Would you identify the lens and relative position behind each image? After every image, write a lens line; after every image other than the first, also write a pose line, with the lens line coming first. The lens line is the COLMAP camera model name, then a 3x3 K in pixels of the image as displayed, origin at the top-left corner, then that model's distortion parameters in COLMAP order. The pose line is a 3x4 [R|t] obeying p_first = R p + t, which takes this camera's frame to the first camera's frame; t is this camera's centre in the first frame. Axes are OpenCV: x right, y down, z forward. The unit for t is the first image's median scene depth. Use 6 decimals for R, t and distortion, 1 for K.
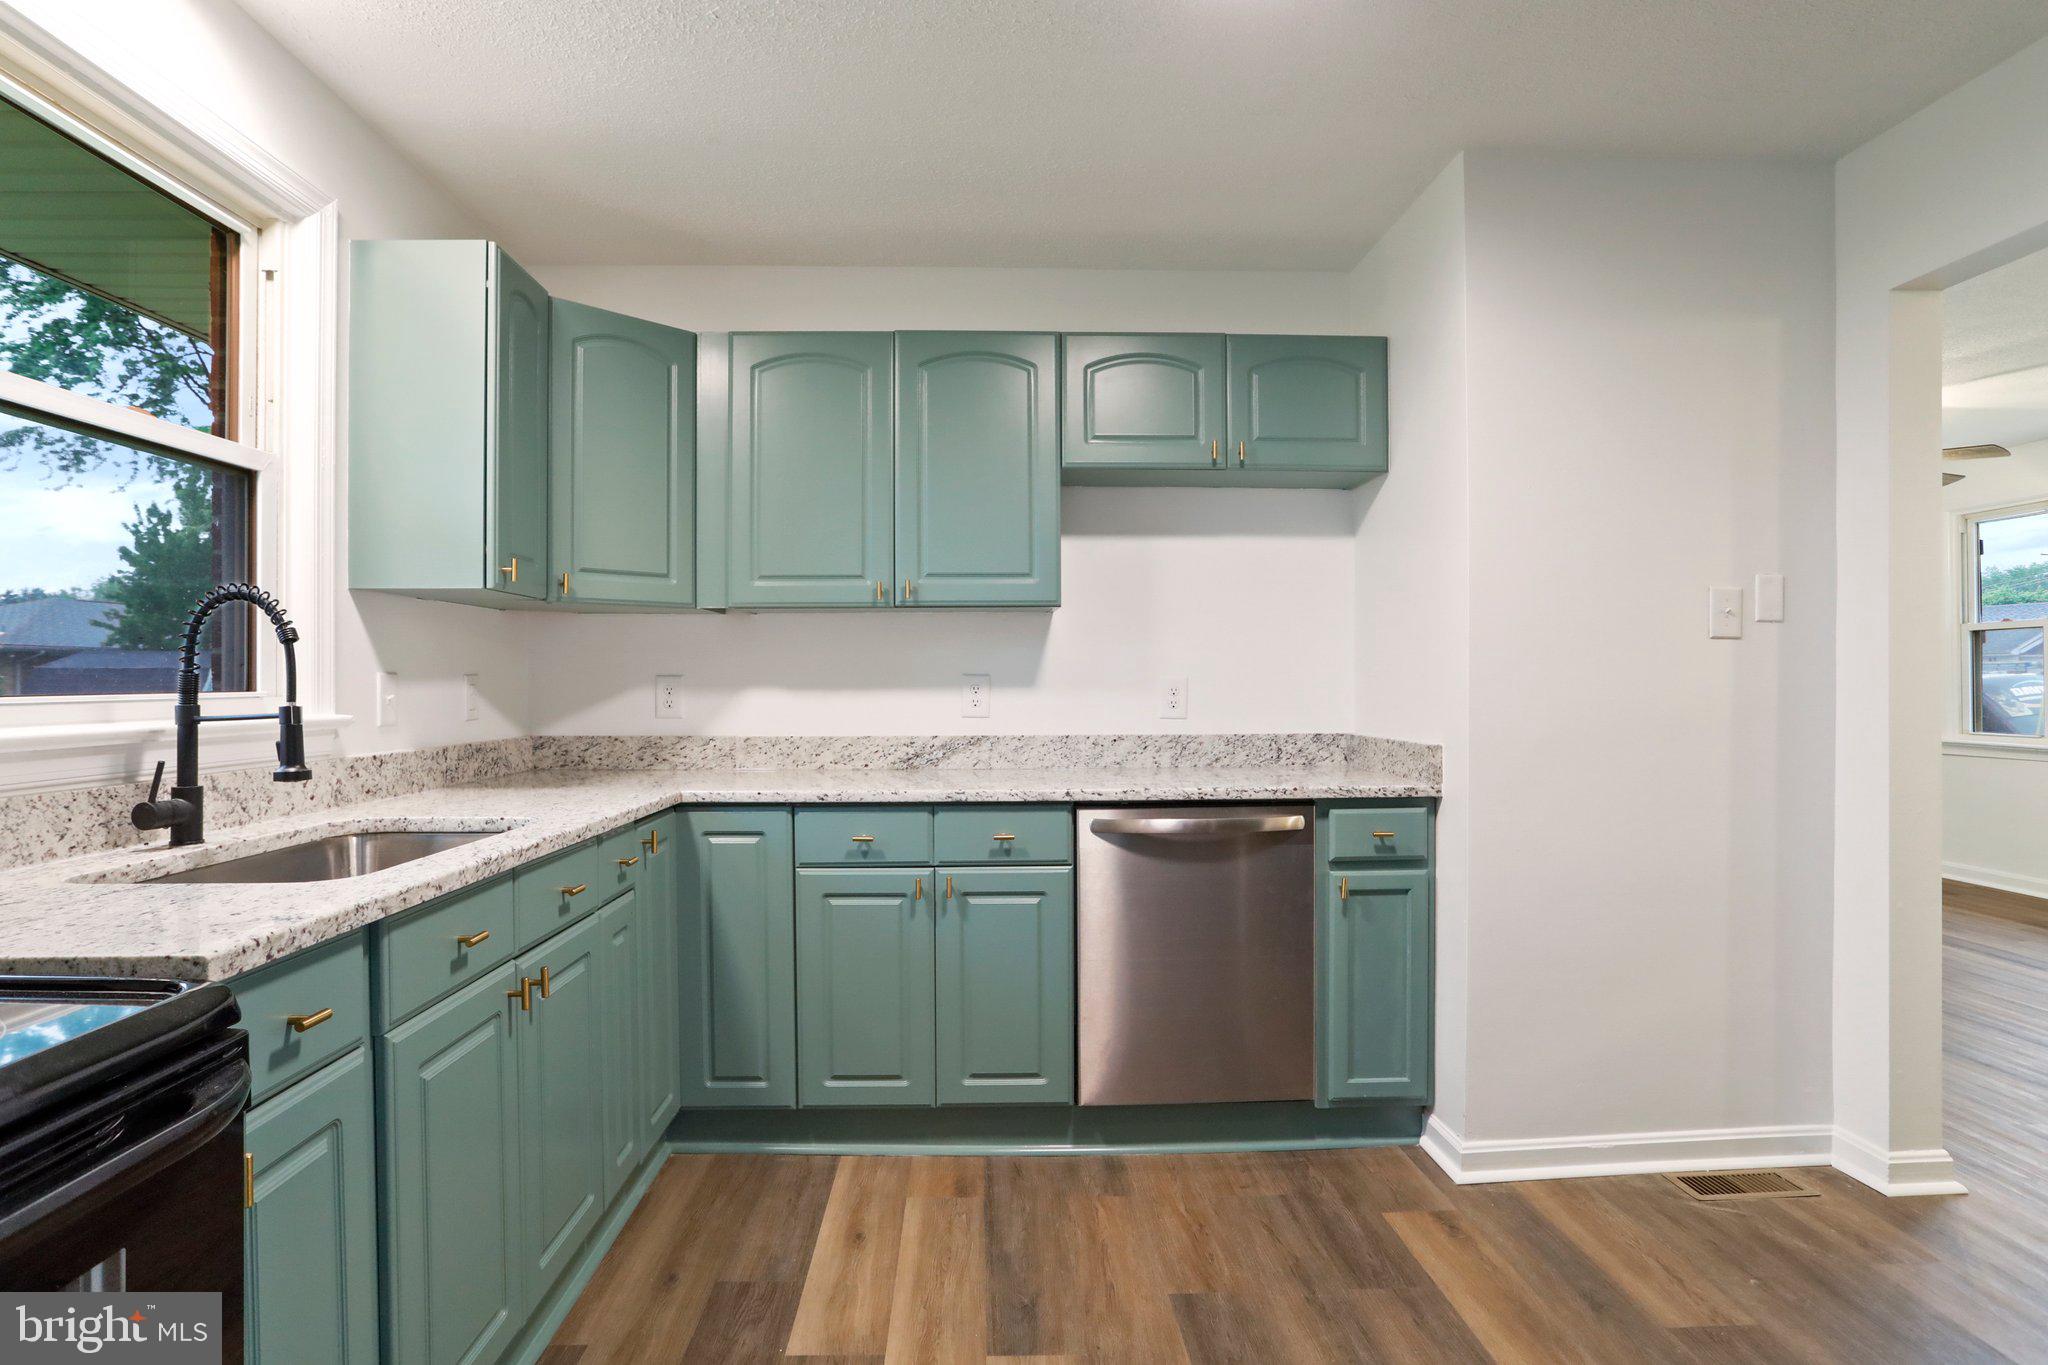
lens RADIAL K [[1067.7, 0, 1007.3], [0, 1067.7, 685.0], [0, 0, 1]] dist [-0.060907, 0.031887]
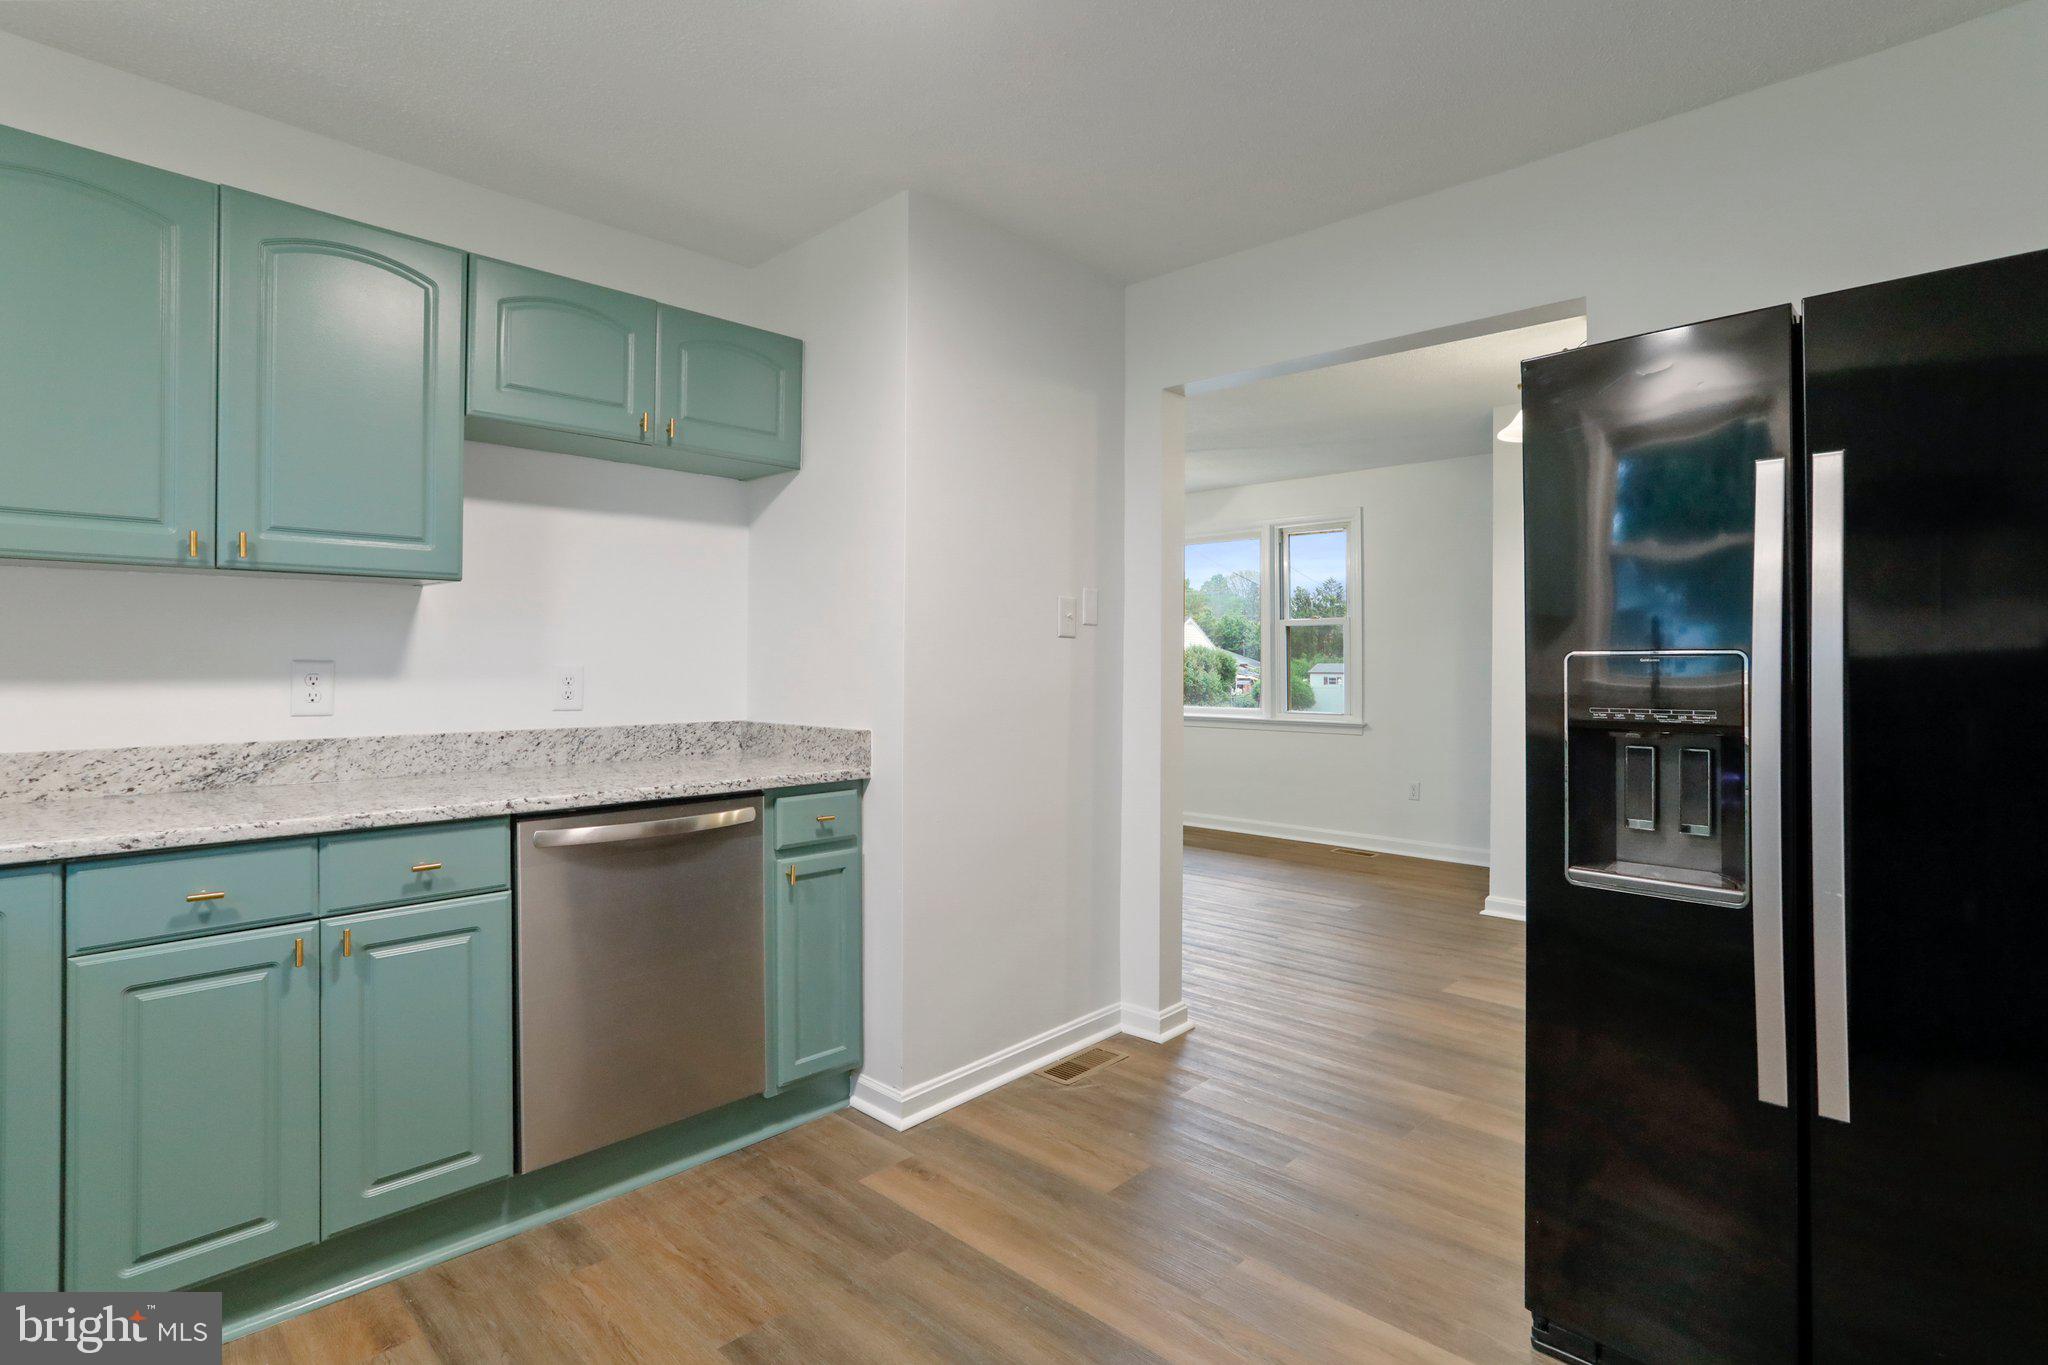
lens RADIAL K [[1006.4, 0, 1012.4], [0, 1006.4, 657.9], [0, 0, 1]] dist [-0.061629, 0.033511]
pose [[0.716244, 0.008055, 0.697803, -0.203480], [-0.002779, 0.999958, -0.008690, -0.008547], [-0.697844, 0.004285, 0.716237, 0.164098]]
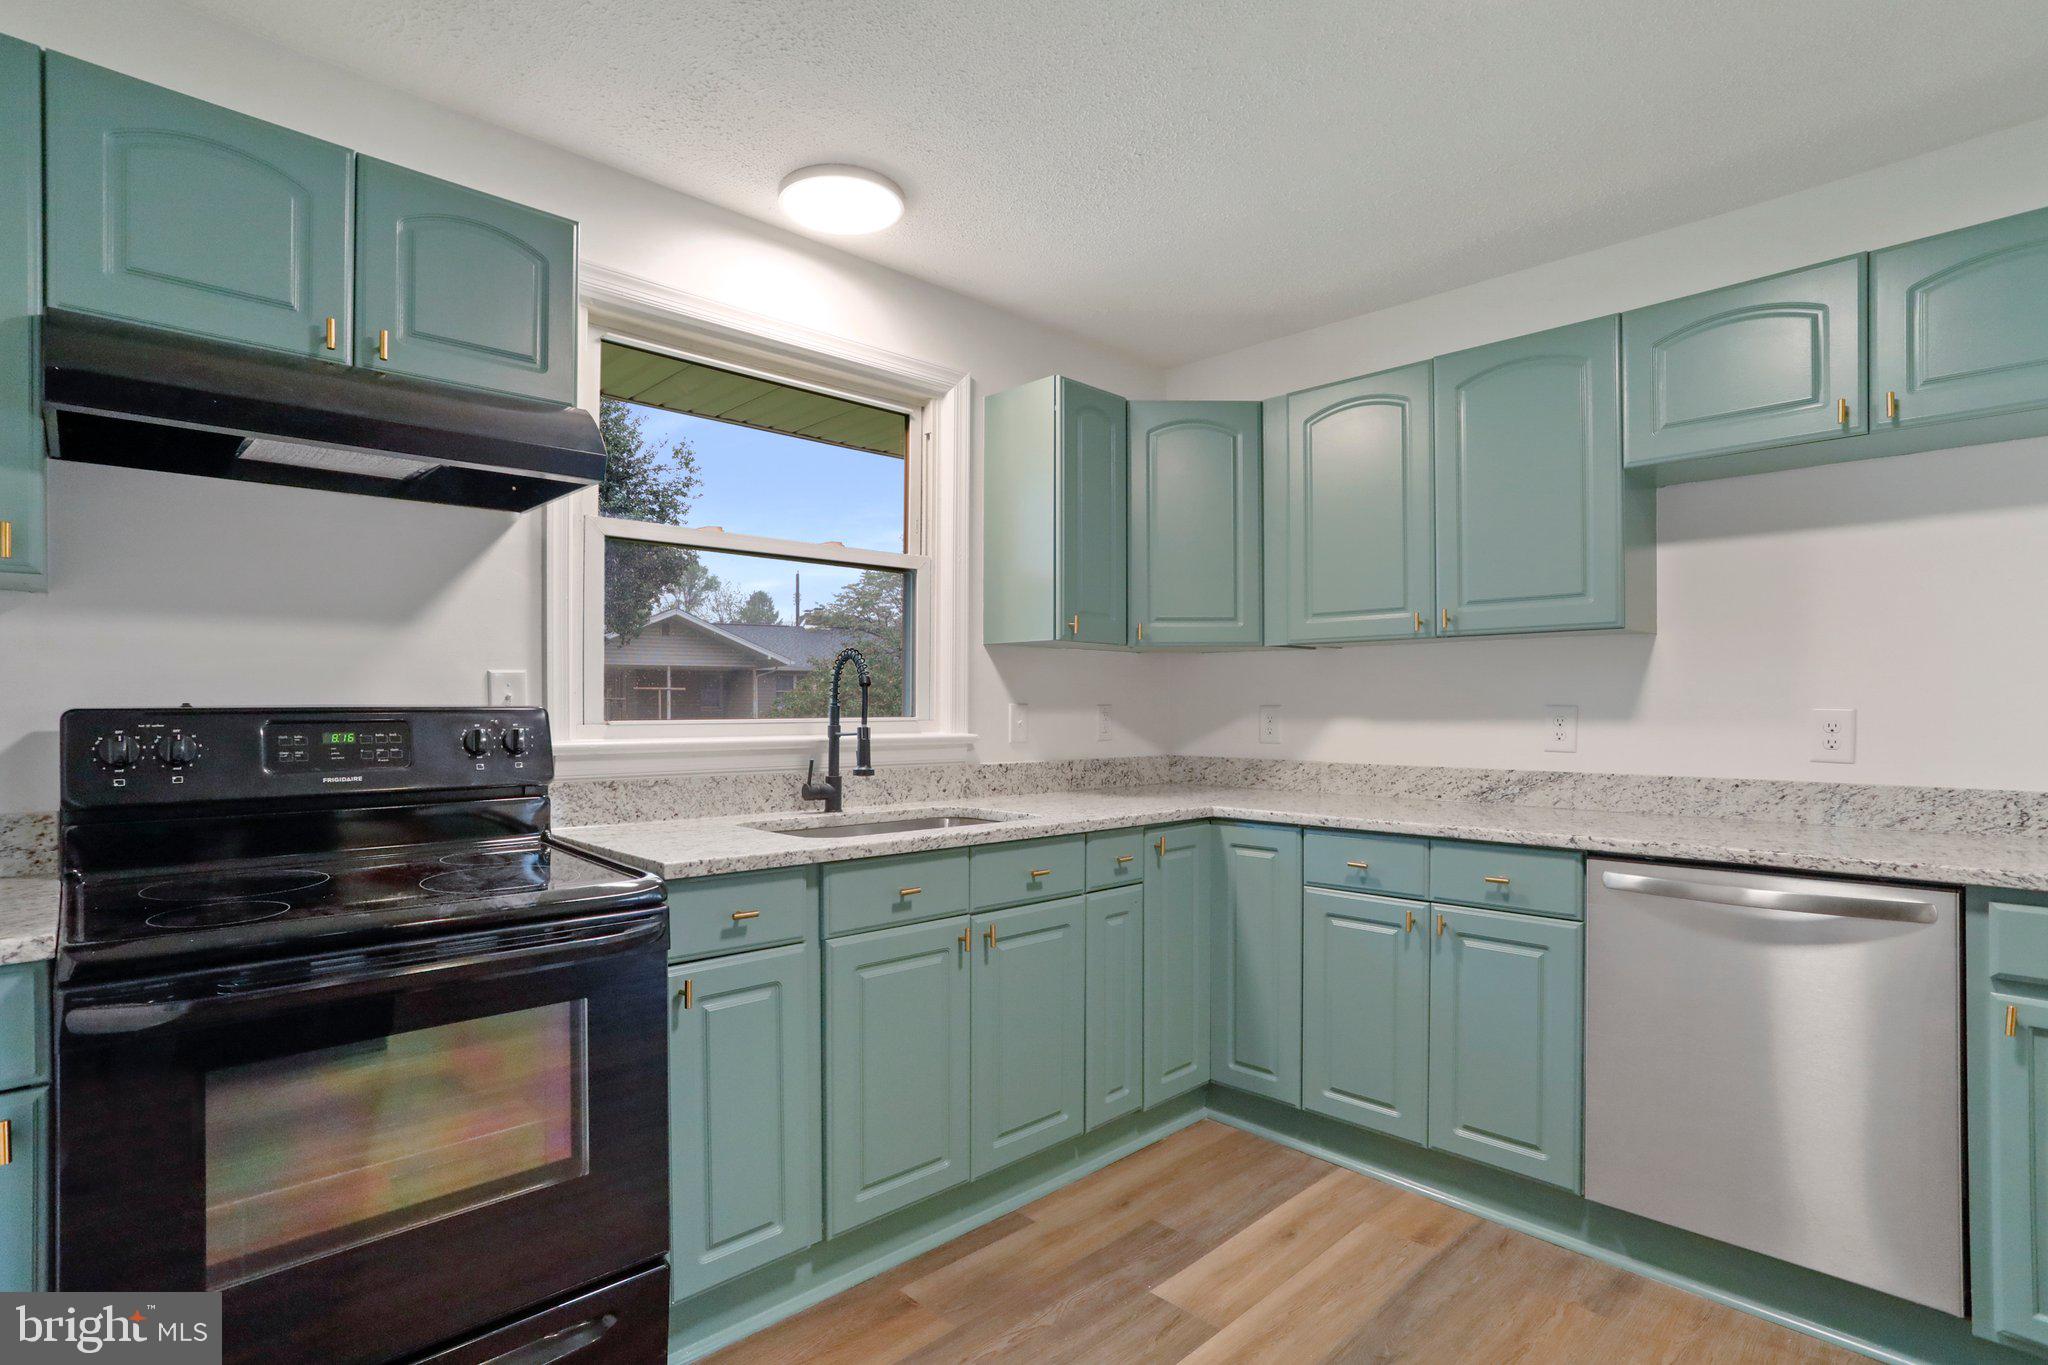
lens RADIAL K [[1012.0, 0, 1019.6], [0, 1012.0, 708.0], [0, 0, 1]] dist [-0.065602, 0.041011]
pose [[0.677278, 0.003898, -0.735717, 0.352265], [-0.005767, 0.999983, -0.000010, -0.005737], [0.735704, 0.004250, 0.677290, 0.099574]]
